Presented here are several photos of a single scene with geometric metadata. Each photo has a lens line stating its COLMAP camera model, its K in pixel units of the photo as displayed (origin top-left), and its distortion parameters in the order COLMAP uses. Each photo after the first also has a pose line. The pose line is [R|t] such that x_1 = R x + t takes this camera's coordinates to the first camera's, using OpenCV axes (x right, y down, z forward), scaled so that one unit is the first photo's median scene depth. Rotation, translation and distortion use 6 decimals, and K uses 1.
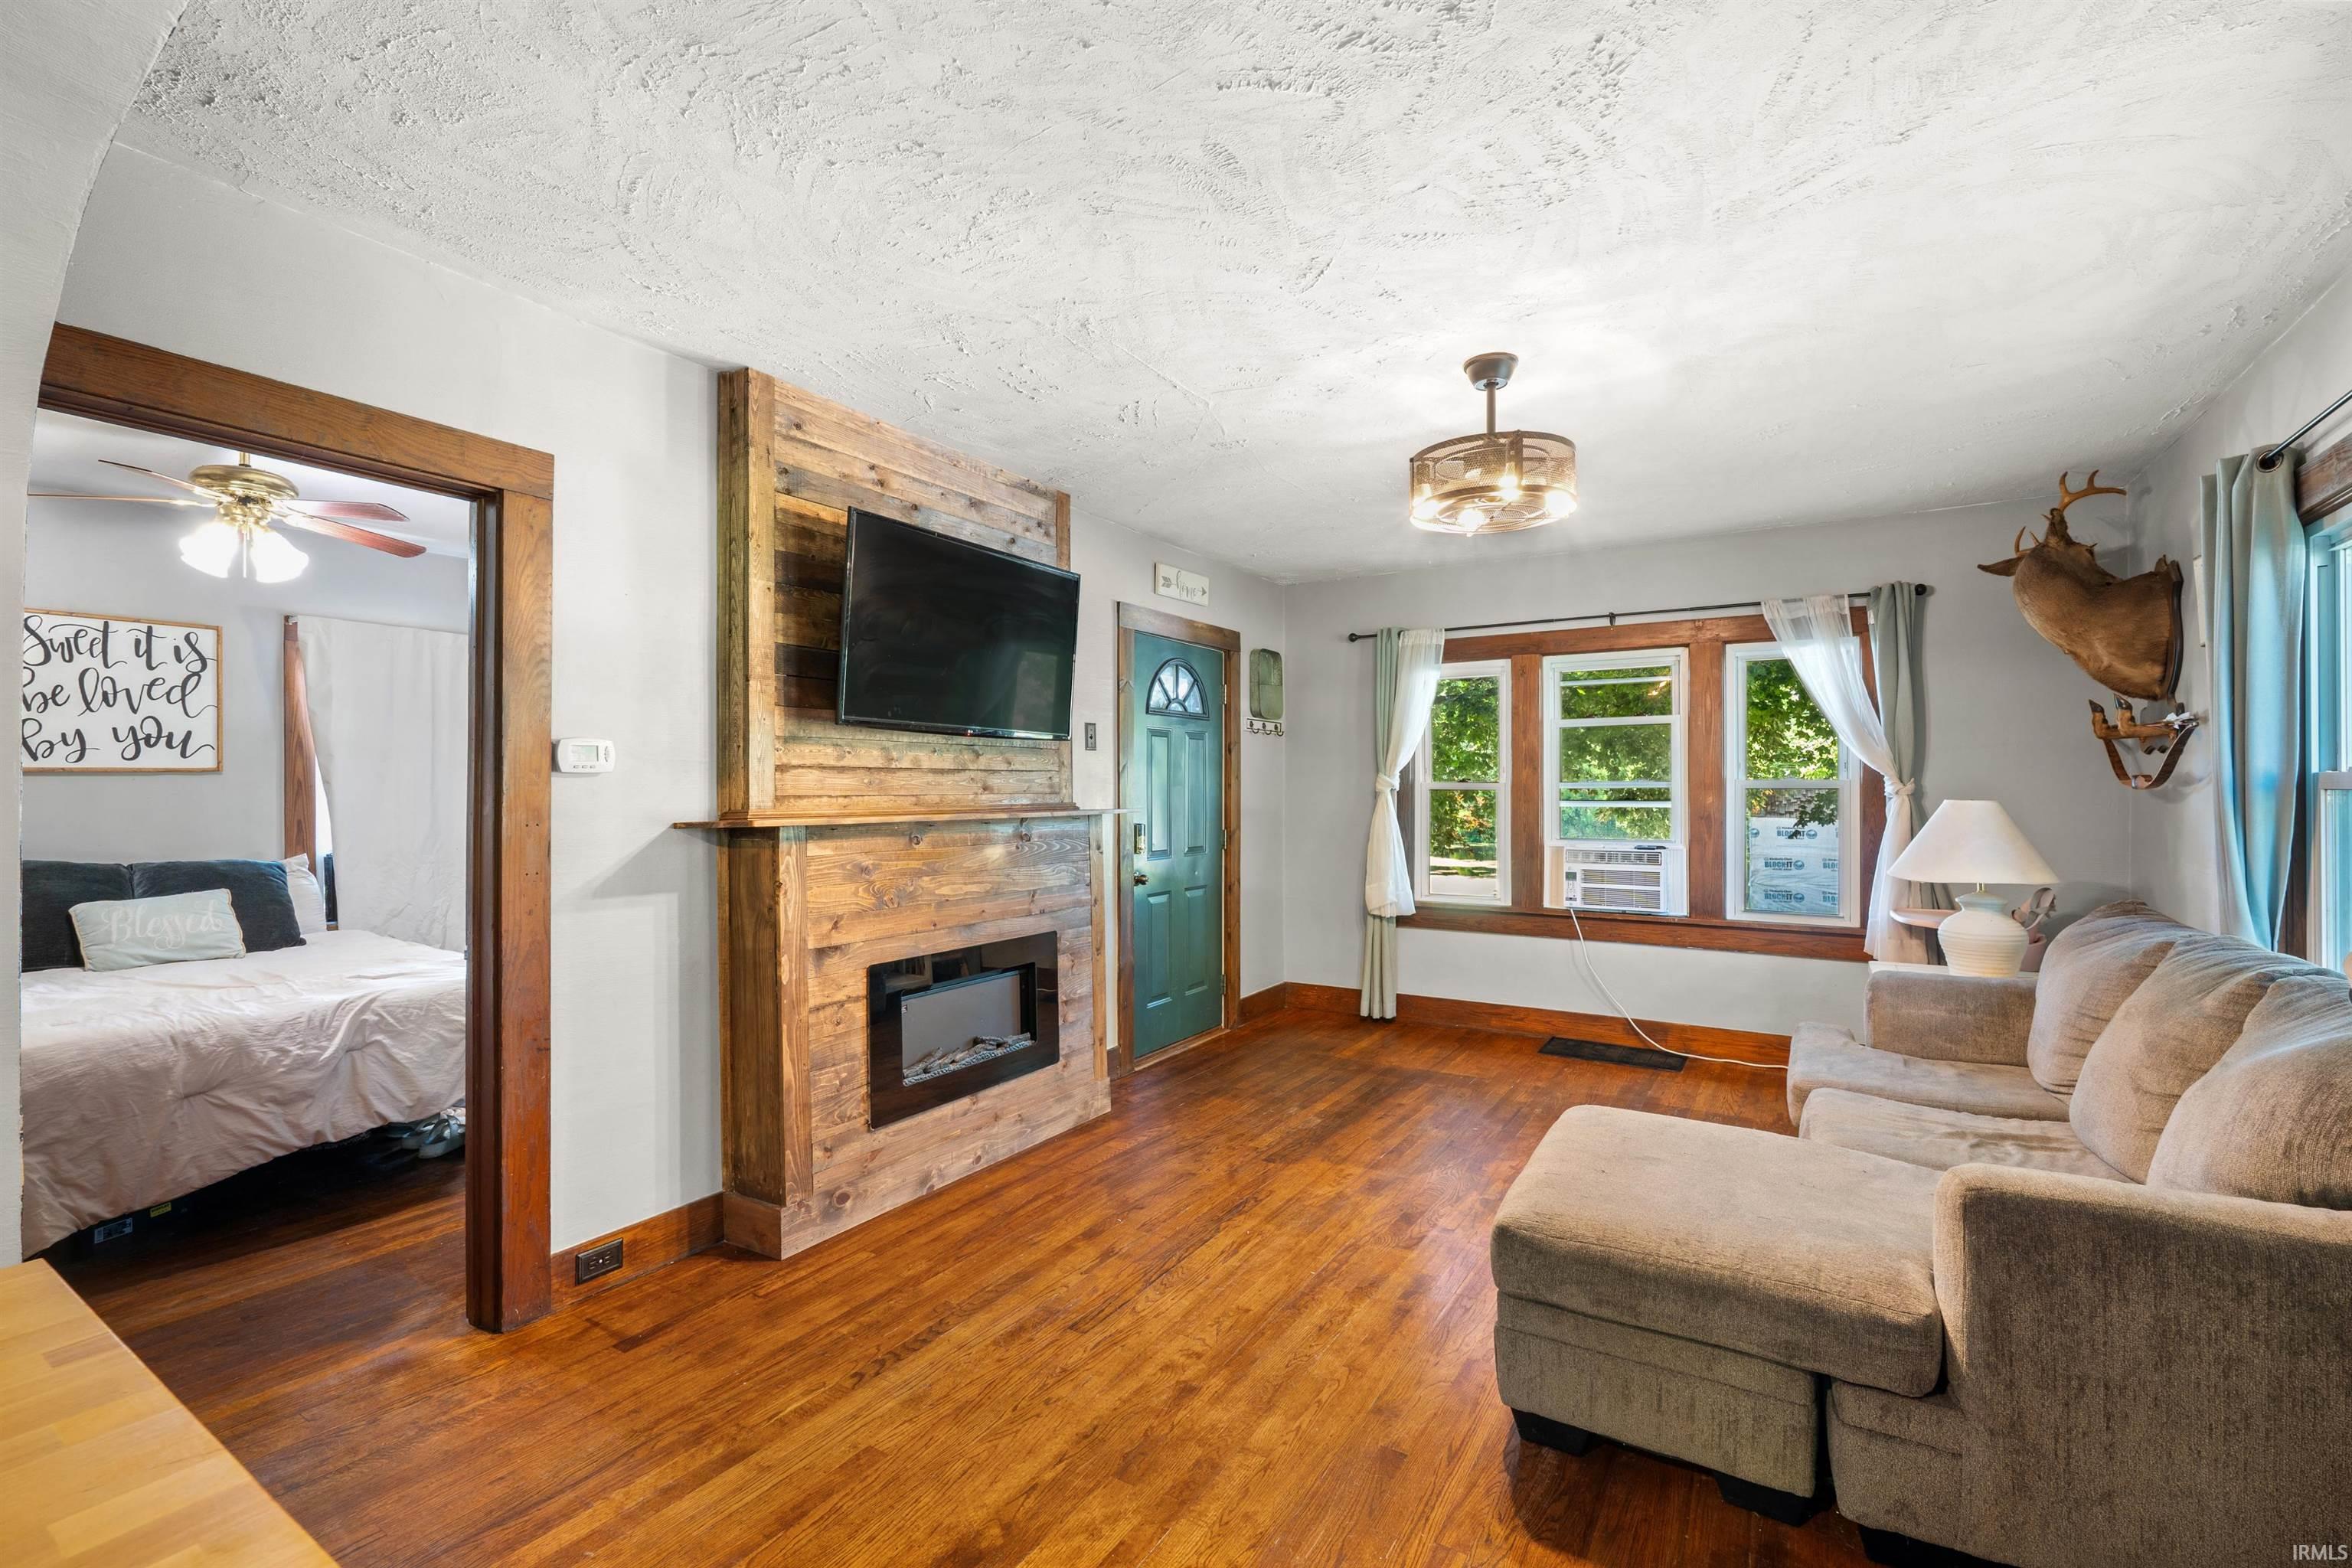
lens RADIAL K [[1026.1, 0, 1170.3], [0, 1026.1, 782.2], [0, 0, 1]] dist [-0.003546, -0.000346]
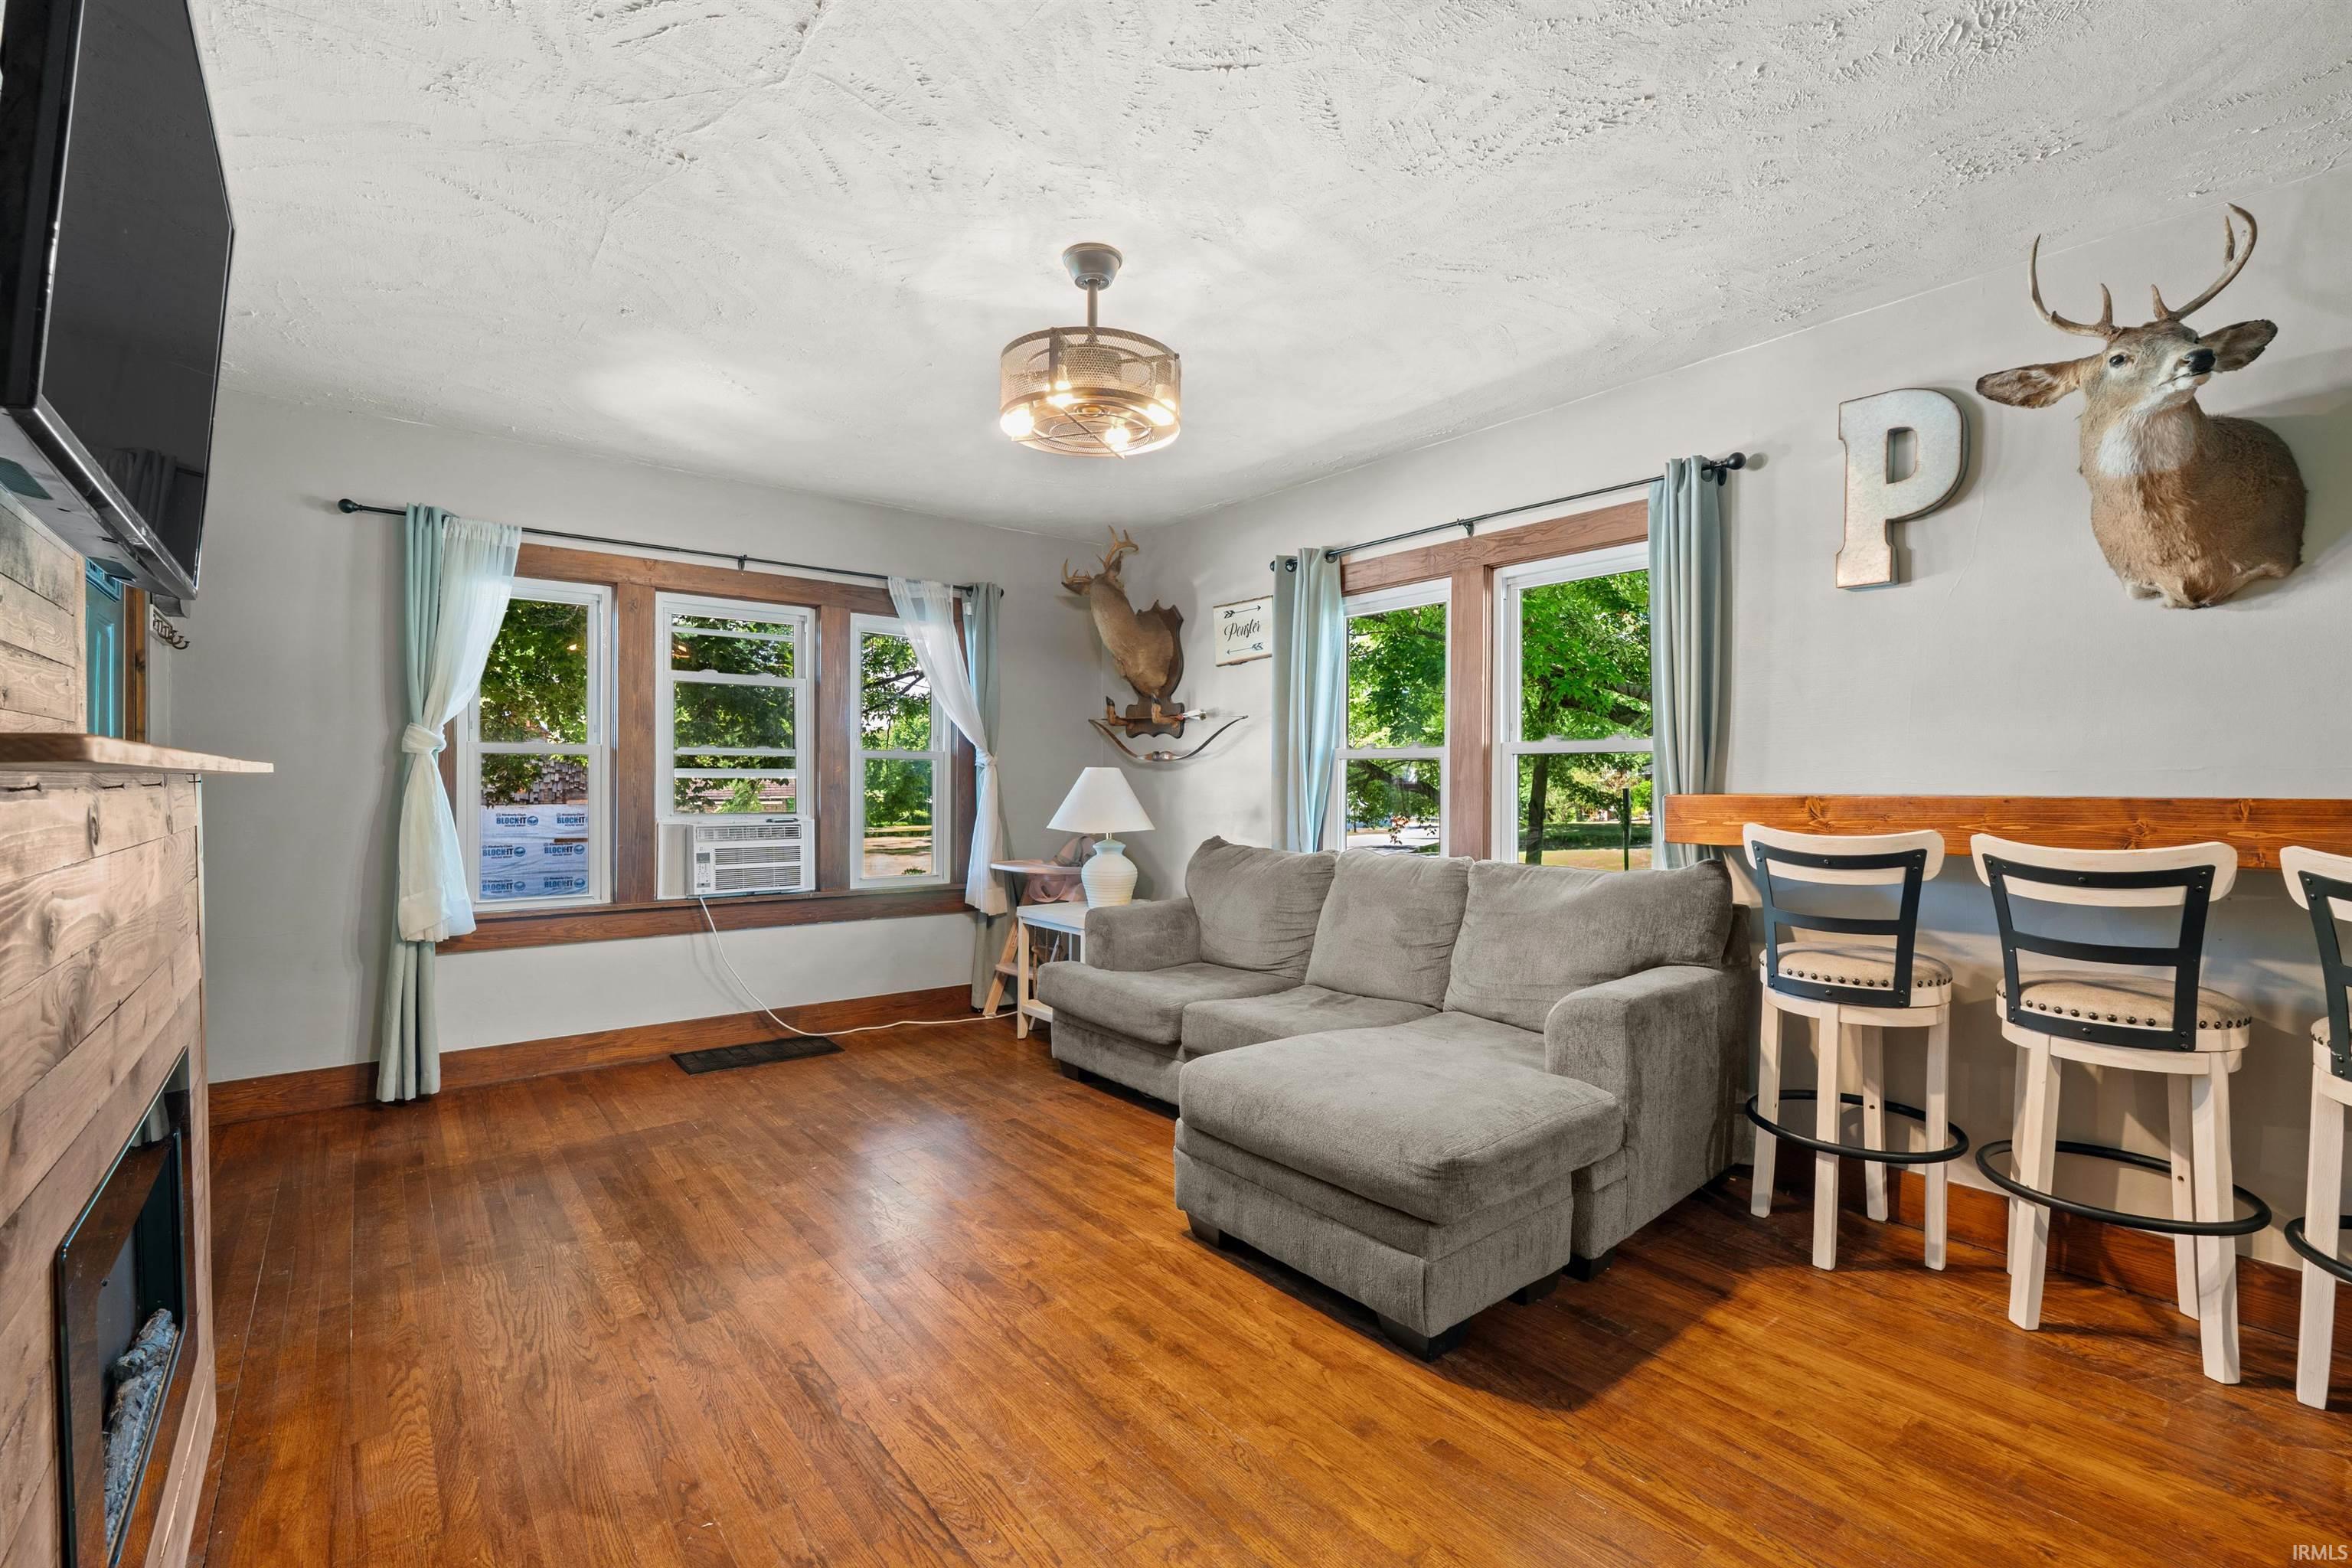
lens RADIAL K [[1026.1, 0, 1170.3], [0, 1026.1, 782.2], [0, 0, 1]] dist [-0.003546, -0.000346]
pose [[0.327803, 0.001134, 0.944745, -0.373282], [-0.011070, 0.999935, 0.002641, 0.030051], [-0.944681, -0.011324, 0.327794, 0.477163]]
